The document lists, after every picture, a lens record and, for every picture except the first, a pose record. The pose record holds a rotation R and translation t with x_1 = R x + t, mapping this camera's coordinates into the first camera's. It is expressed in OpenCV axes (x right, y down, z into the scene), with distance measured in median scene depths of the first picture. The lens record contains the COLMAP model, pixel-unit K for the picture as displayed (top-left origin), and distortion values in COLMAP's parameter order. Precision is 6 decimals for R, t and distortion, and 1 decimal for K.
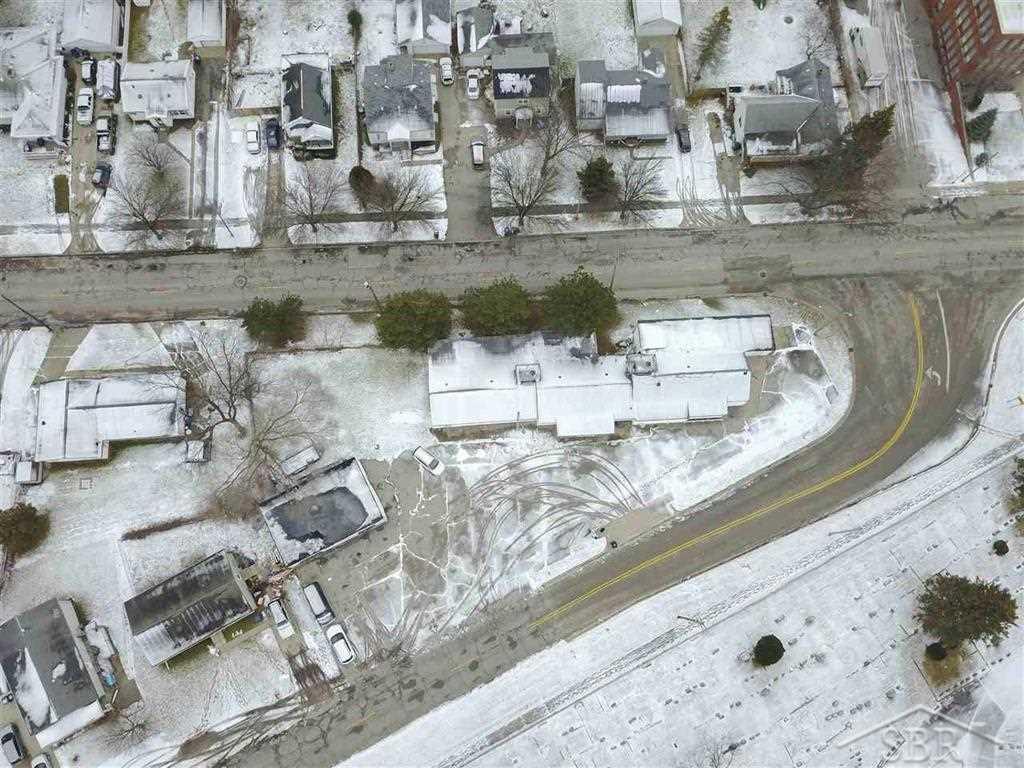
lens RADIAL K [[780.2, 0, 506.5], [0, 780.2, 385.7], [0, 0, 1]] dist [0.005875, -0.002434]
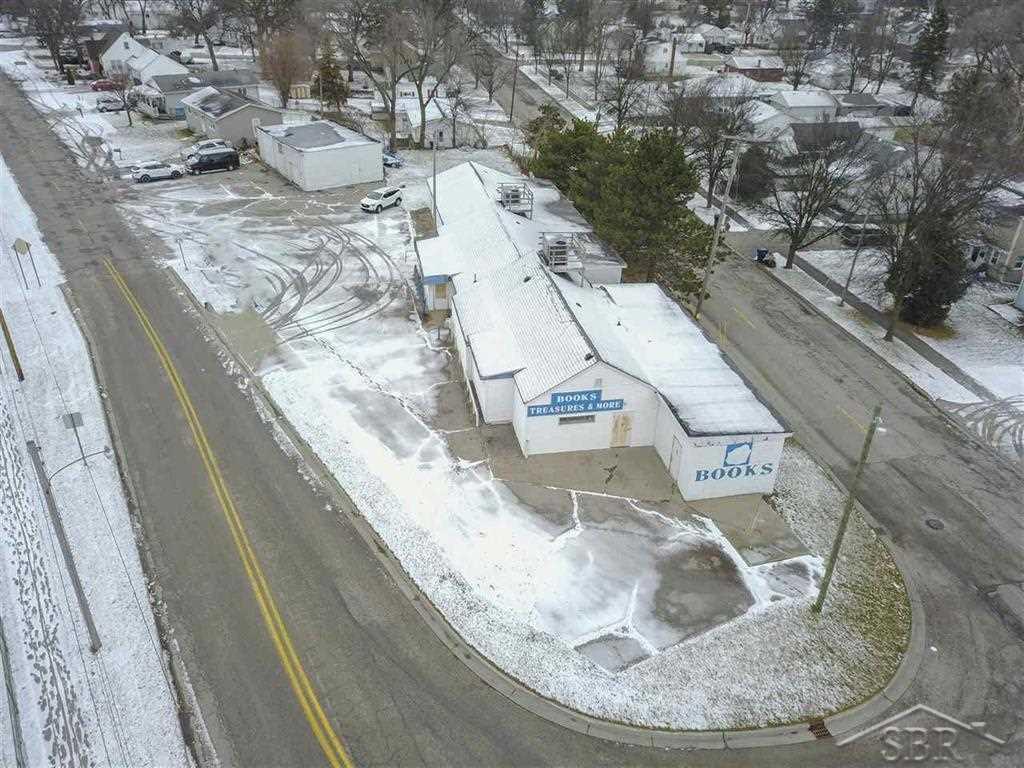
lens RADIAL K [[780.2, 0, 506.5], [0, 780.2, 385.7], [0, 0, 1]] dist [0.005875, -0.002434]
pose [[0.120337, 0.487406, -0.864843, 0.624341], [-0.968671, 0.248292, 0.005148, 0.023290], [0.217243, 0.837130, 0.502015, 0.809278]]
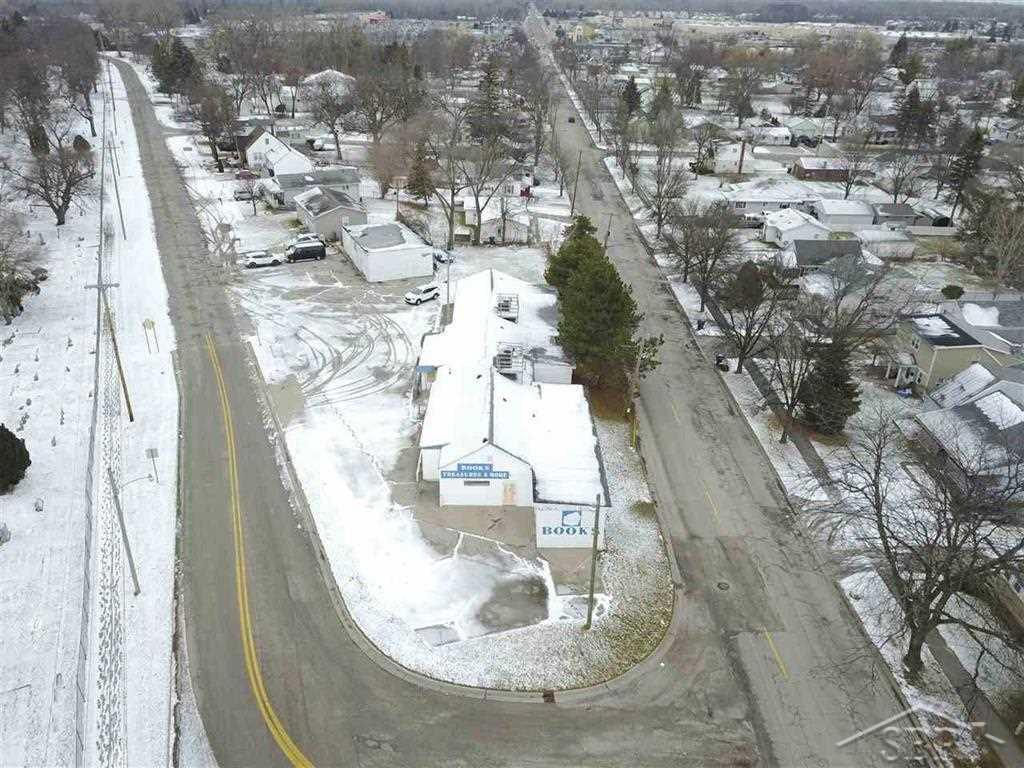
lens RADIAL K [[793.3, 0, 508.5], [0, 793.3, 359.0], [0, 0, 1]] dist [0.011931, -0.010245]
pose [[-0.054233, 0.404348, -0.912996, 0.776758], [-0.974396, 0.178372, 0.136878, -0.116440], [0.218199, 0.897043, 0.384321, 0.735717]]
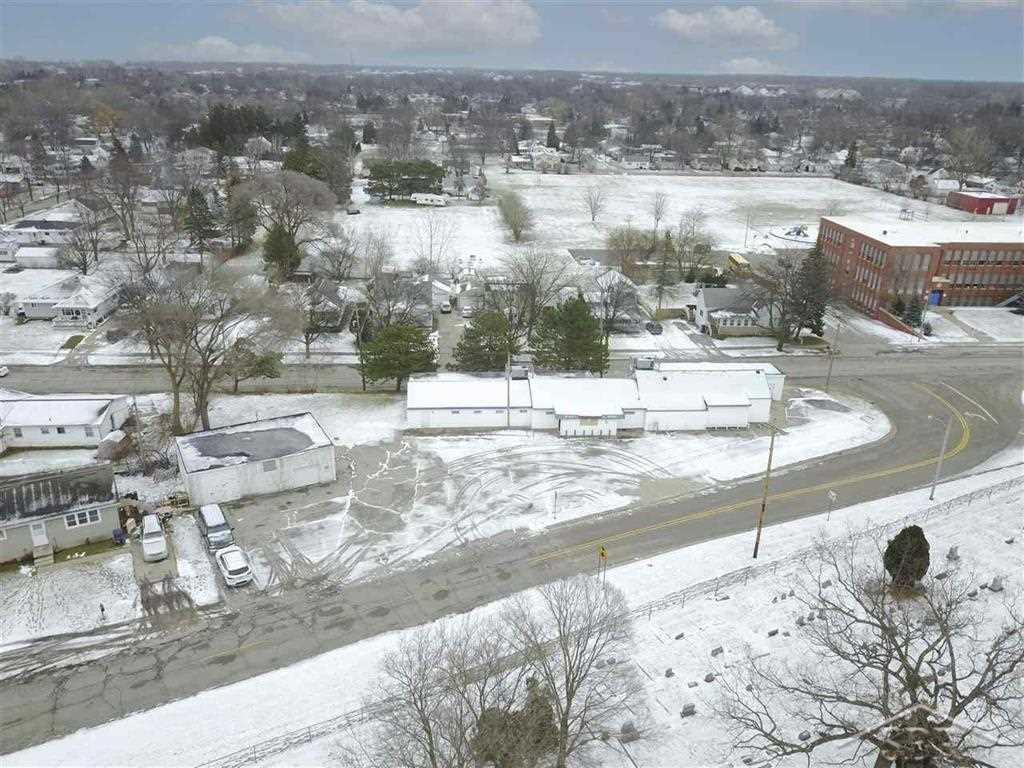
lens RADIAL K [[780.2, 0, 506.5], [0, 780.2, 385.7], [0, 0, 1]] dist [0.005875, -0.002434]
pose [[0.999889, 0.004384, 0.014244, -0.000078], [0.009018, 0.582953, -0.812456, 0.723232], [-0.011865, 0.812494, 0.582848, 0.482212]]
